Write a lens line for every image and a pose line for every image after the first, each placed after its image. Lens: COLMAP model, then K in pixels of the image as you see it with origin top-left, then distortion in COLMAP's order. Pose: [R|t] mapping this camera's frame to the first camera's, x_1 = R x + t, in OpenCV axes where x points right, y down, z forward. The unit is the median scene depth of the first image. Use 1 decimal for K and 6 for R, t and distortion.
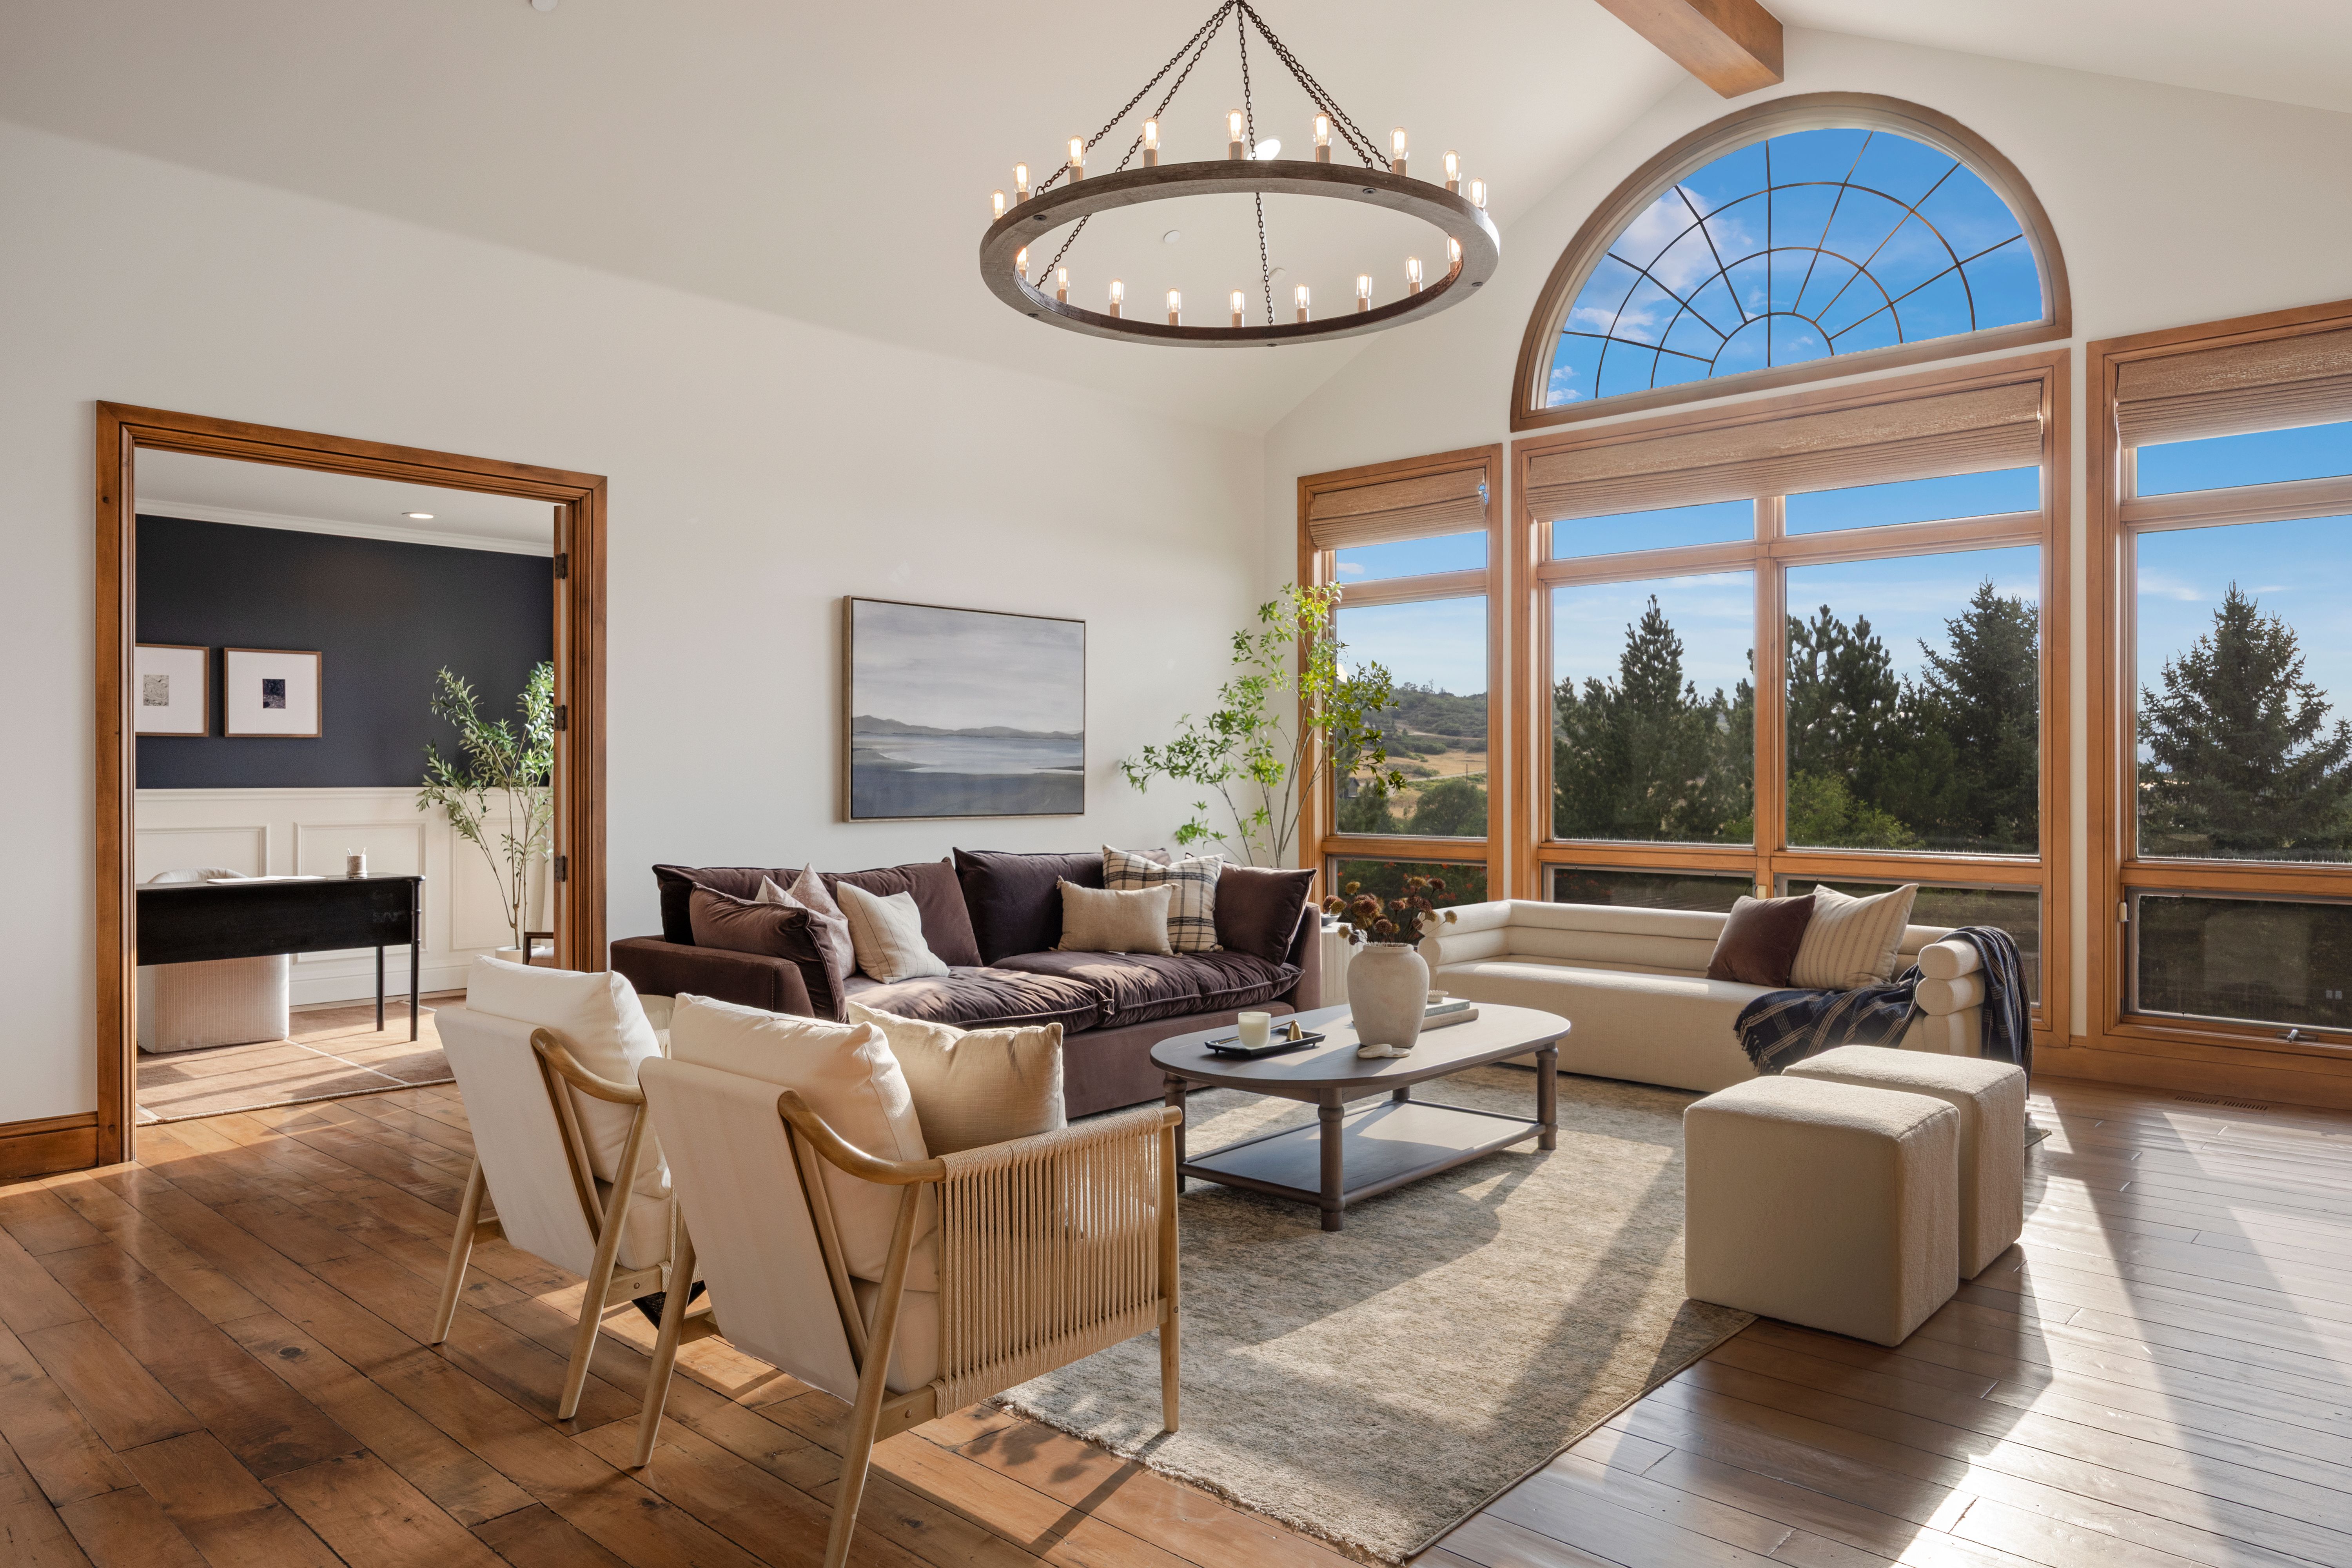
lens RADIAL K [[1525.0, 0, 1176.0], [0, 1525.0, 784.0], [0, 0, 1]] dist [-0.010428, -0.000884]
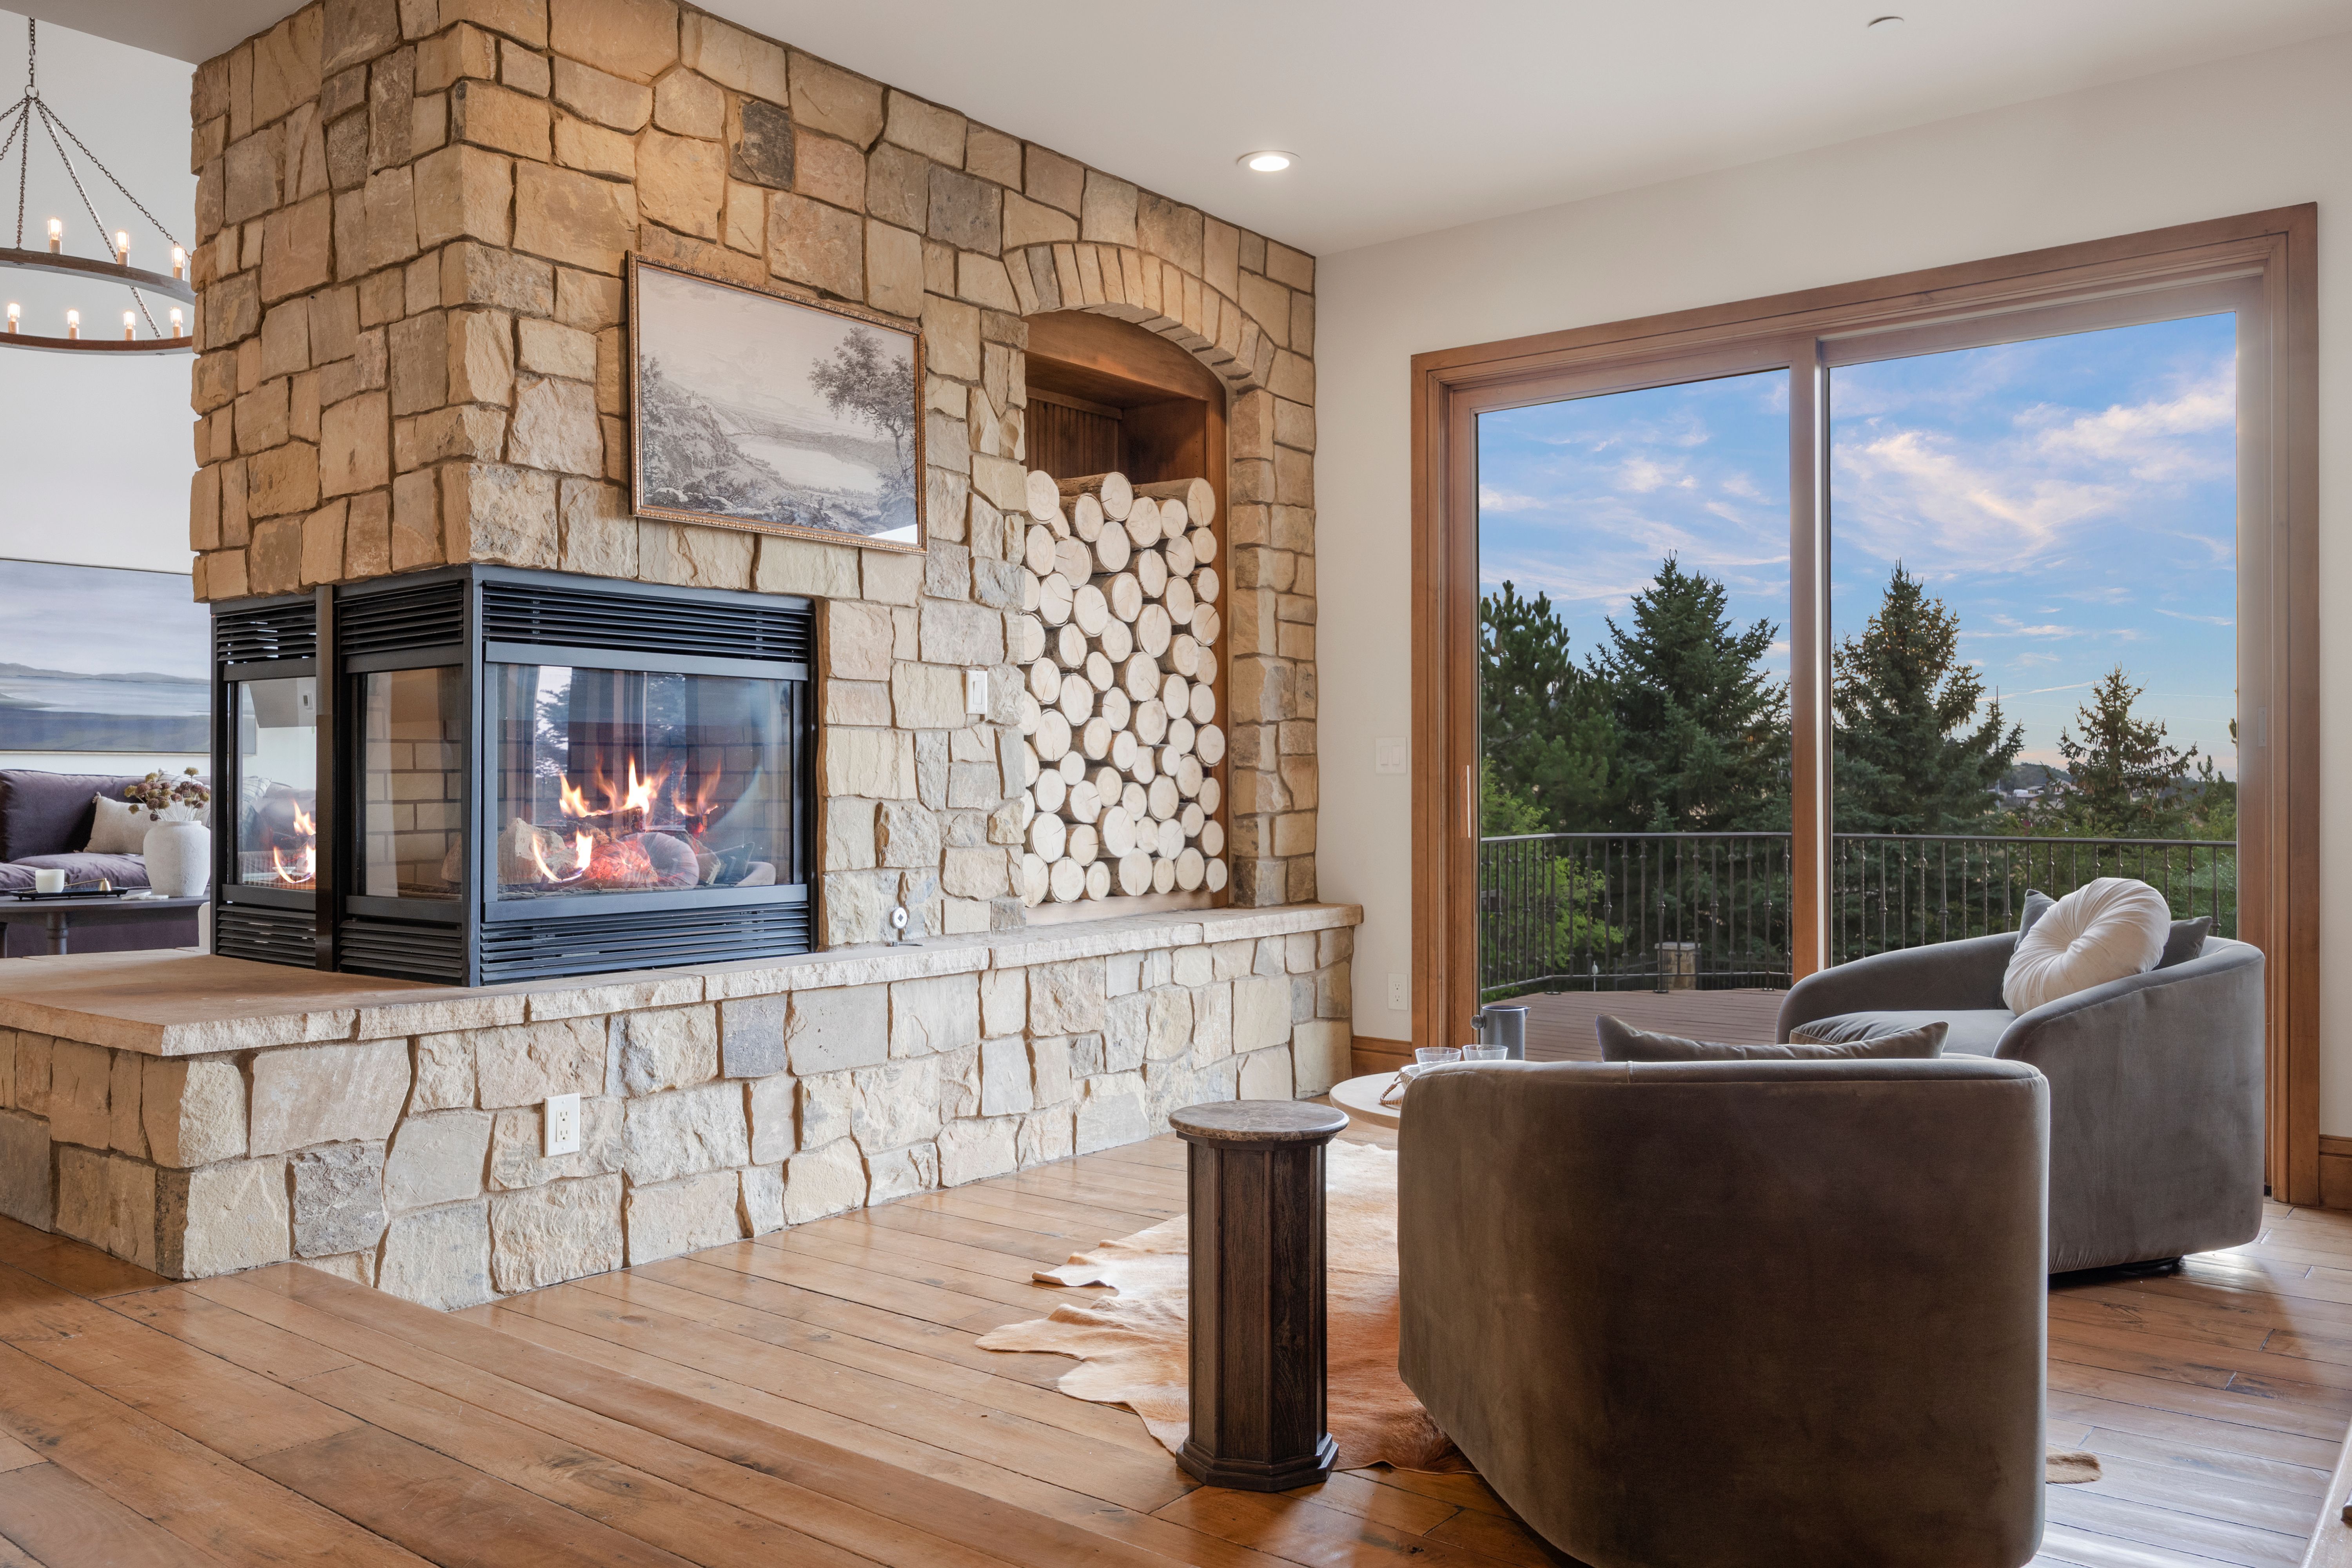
lens RADIAL K [[1786.1, 0, 1176.0], [0, 1786.1, 784.0], [0, 0, 1]] dist [0.000589, 0.000809]
pose [[0.997111, 0.000216, 0.075956, 0.530103], [0.000018, 0.999995, -0.003075, 0.047813], [-0.075956, 0.003067, 0.997106, -0.359948]]
